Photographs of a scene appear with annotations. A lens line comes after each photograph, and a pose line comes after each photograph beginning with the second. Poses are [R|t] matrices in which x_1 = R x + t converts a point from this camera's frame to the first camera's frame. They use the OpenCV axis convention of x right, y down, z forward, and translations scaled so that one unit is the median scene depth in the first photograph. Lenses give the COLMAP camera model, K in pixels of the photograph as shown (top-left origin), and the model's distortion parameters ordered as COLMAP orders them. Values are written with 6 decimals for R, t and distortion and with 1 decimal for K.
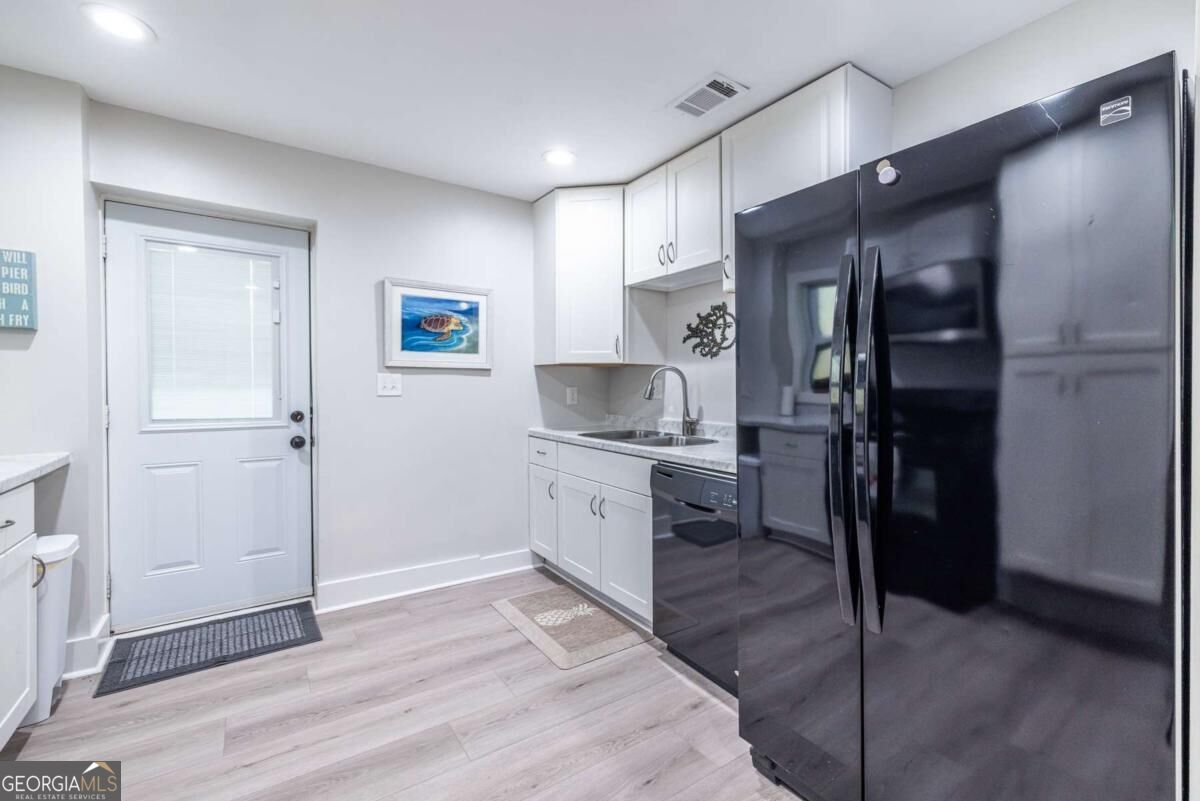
lens RADIAL K [[509.4, 0, 613.5], [0, 509.4, 392.6], [0, 0, 1]] dist [0.000716, 0.000175]
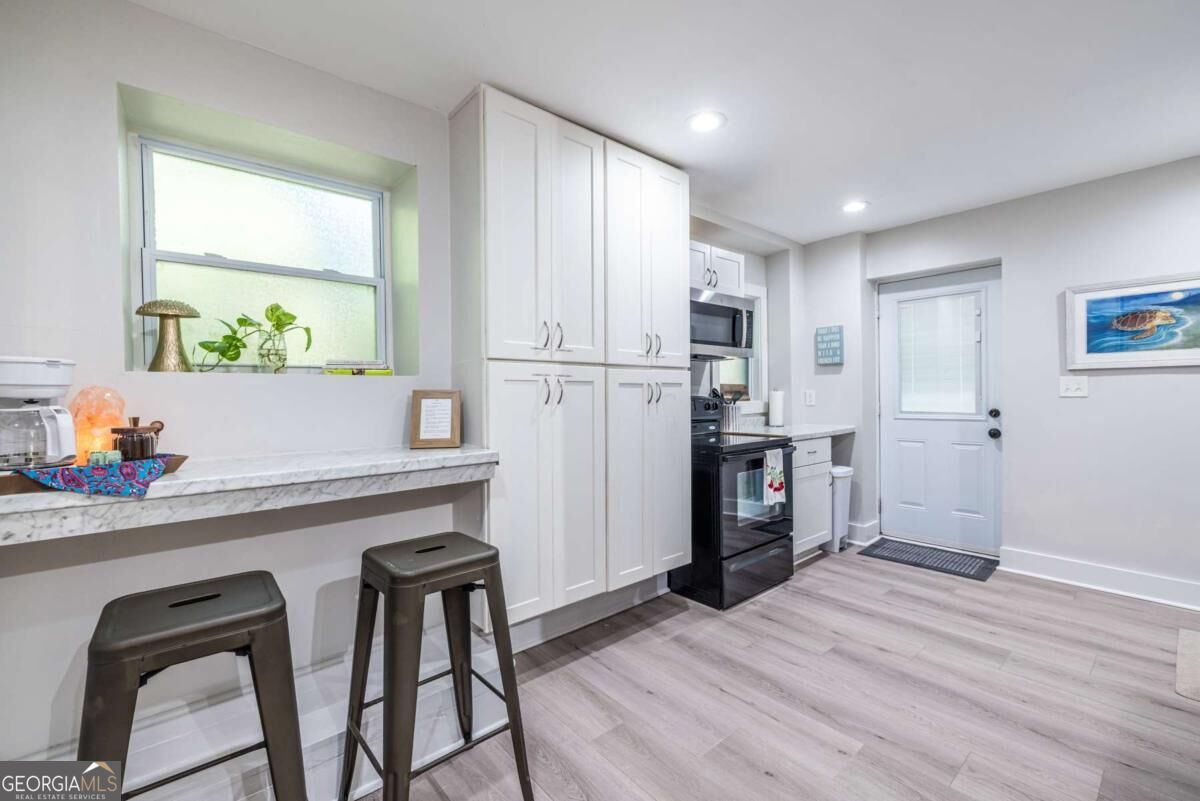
lens RADIAL K [[509.5, 0, 605.6], [0, 509.5, 399.6], [0, 0, 1]] dist [-0.001596, -0.000045]
pose [[0.104294, 0.006333, -0.994526, 0.559492], [0.004774, 0.999965, 0.006868, -0.000178], [0.994535, -0.005464, 0.104260, -0.098195]]
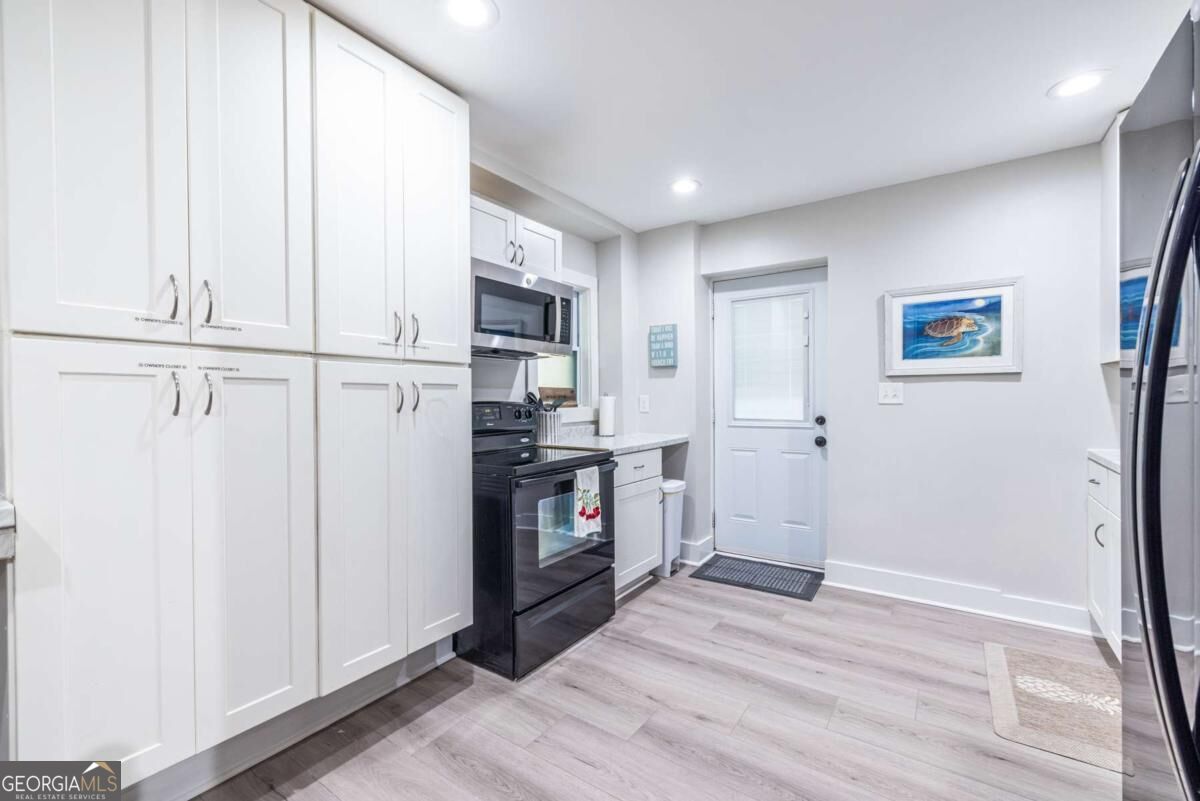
lens RADIAL K [[509.2, 0, 605.7], [0, 509.2, 406.6], [0, 0, 1]] dist [-0.001742, 0.000083]
pose [[0.354230, 0.011327, -0.935090, 0.352131], [0.000798, 0.999923, 0.012414, -0.001543], [0.935158, -0.005143, 0.354194, 0.089176]]
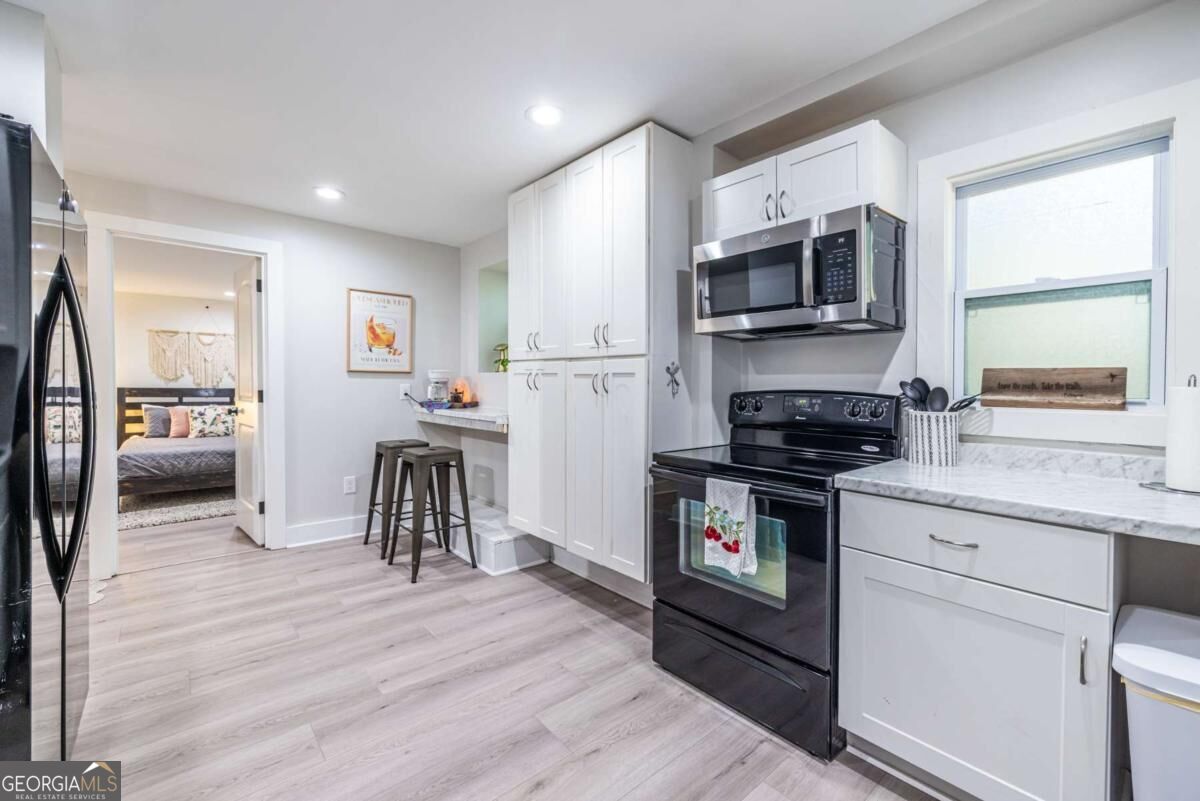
lens RADIAL K [[519.1, 0, 609.3], [0, 519.1, 396.2], [0, 0, 1]] dist [-0.000078, 0.000188]
pose [[-0.995460, -0.006988, -0.094928, -0.264273], [-0.010142, 0.999411, 0.032787, -0.013262], [0.094643, 0.033601, -0.994944, 1.010023]]
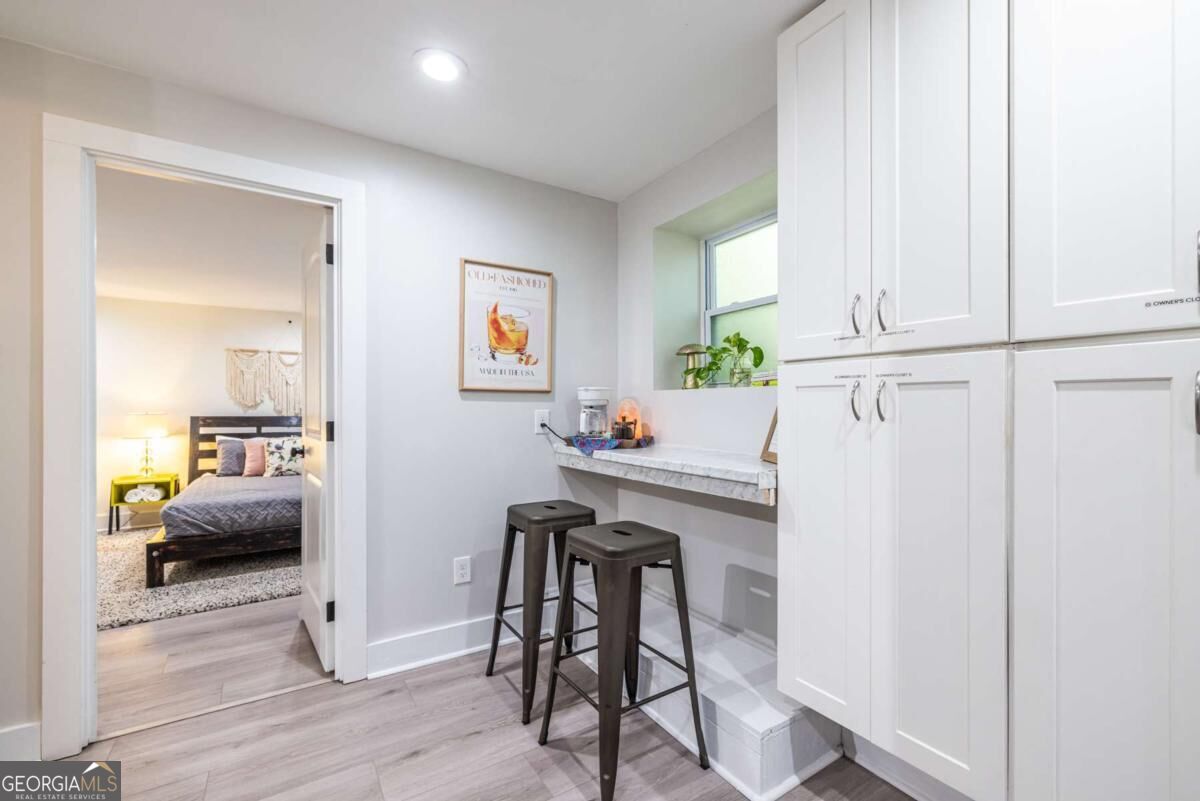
lens RADIAL K [[509.2, 0, 605.7], [0, 509.2, 406.6], [0, 0, 1]] dist [-0.001742, 0.000083]
pose [[-0.999082, -0.001276, 0.042829, 0.021649], [-0.000982, 0.999976, 0.006879, -0.005189], [-0.042837, 0.006831, -0.999059, 0.403376]]
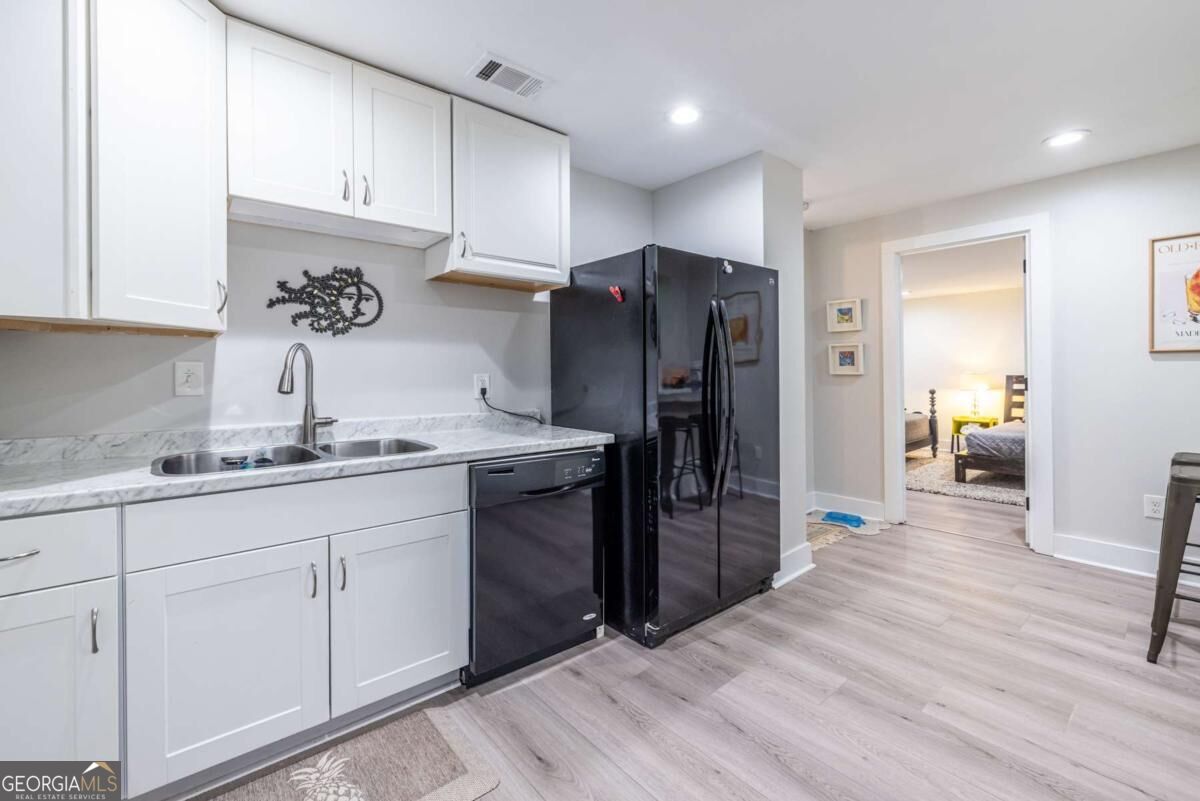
lens RADIAL K [[503.7, 0, 594.4], [0, 503.7, 371.0], [0, 0, 1]] dist [-0.001108, 0.000010]
pose [[-0.067396, 0.002148, 0.997724, -0.628595], [0.017705, 0.999843, -0.000957, -0.008205], [-0.997569, 0.017600, -0.067423, 0.724238]]
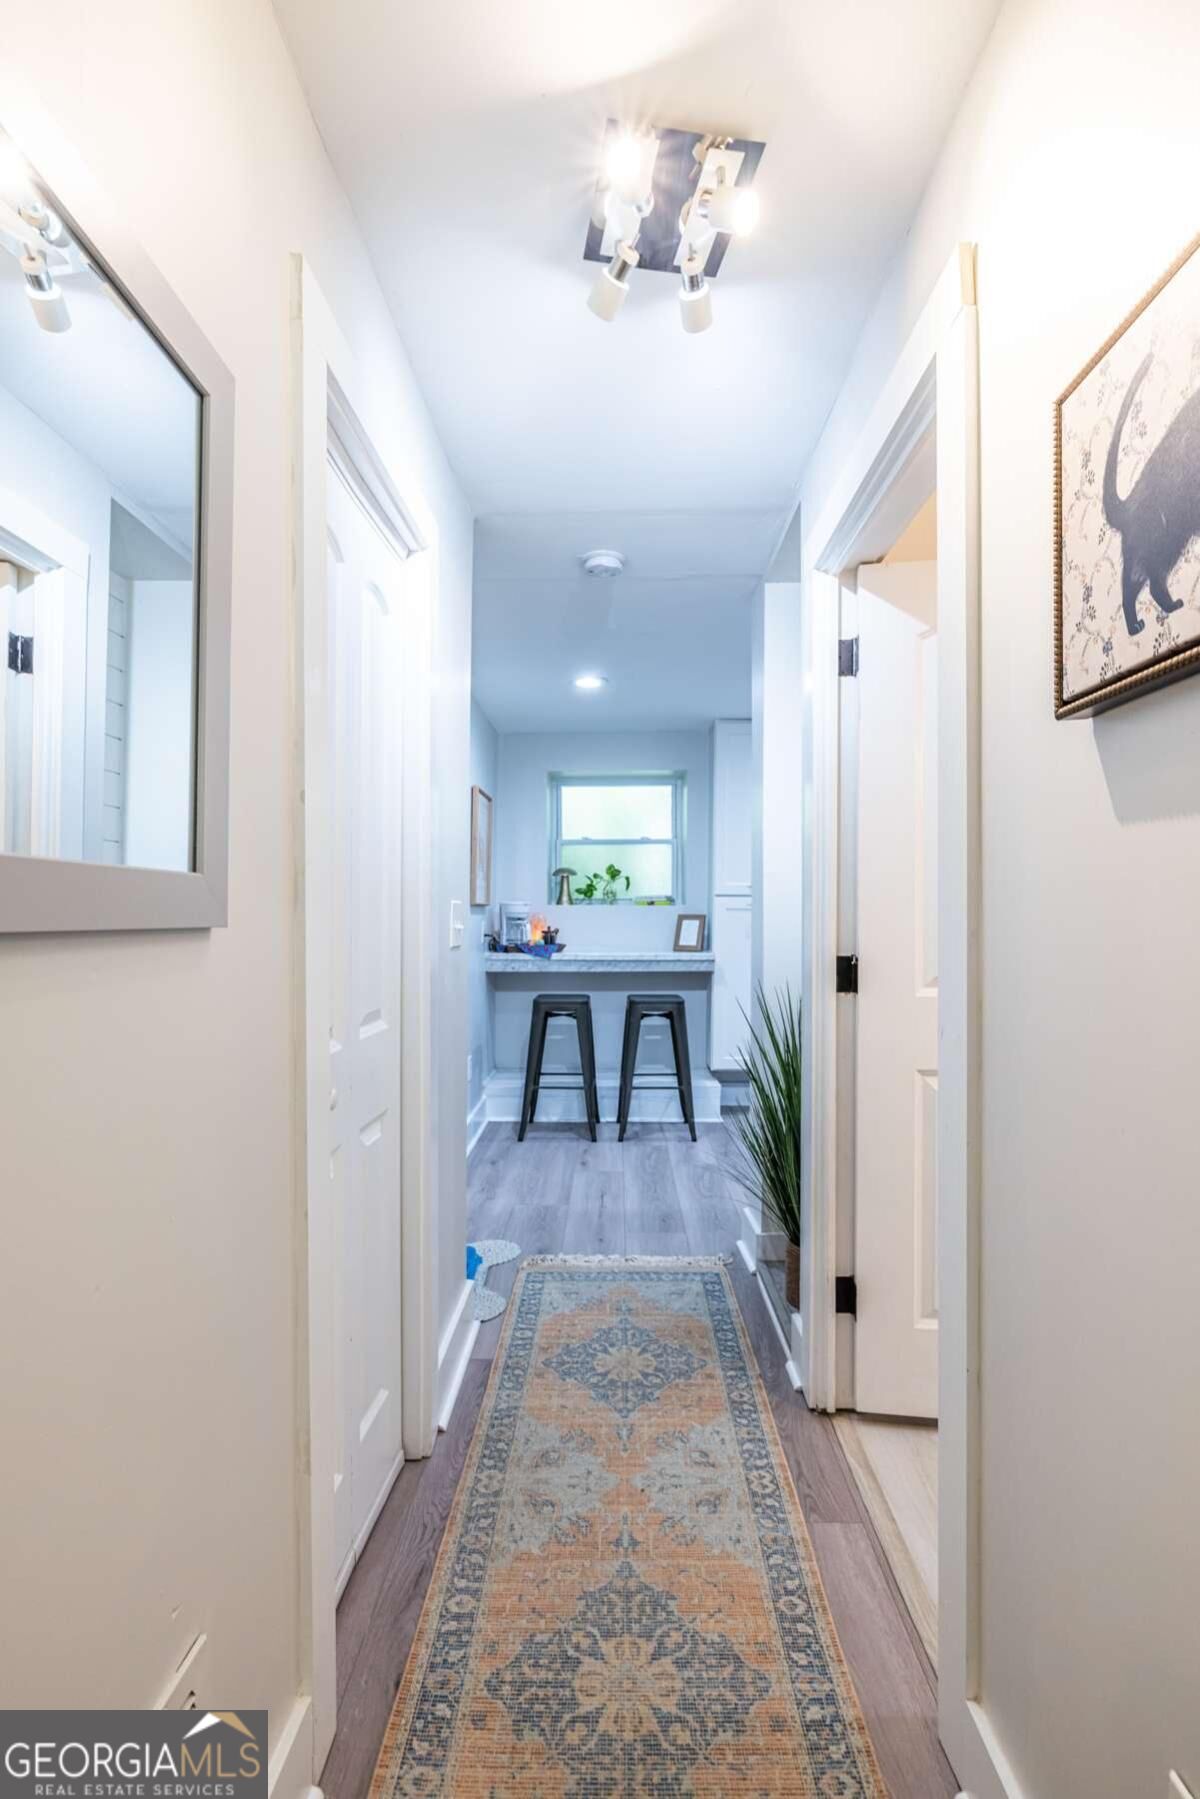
lens RADIAL K [[864.3, 0, 600.0], [0, 864.3, 899.5], [0, 0, 1]] dist [-0.006588, 0.001876]
pose [[-0.578260, -0.013268, -0.815745, 1.512529], [-0.008359, 0.999912, -0.010338, -0.022091], [0.815810, 0.000841, -0.578320, 0.692504]]
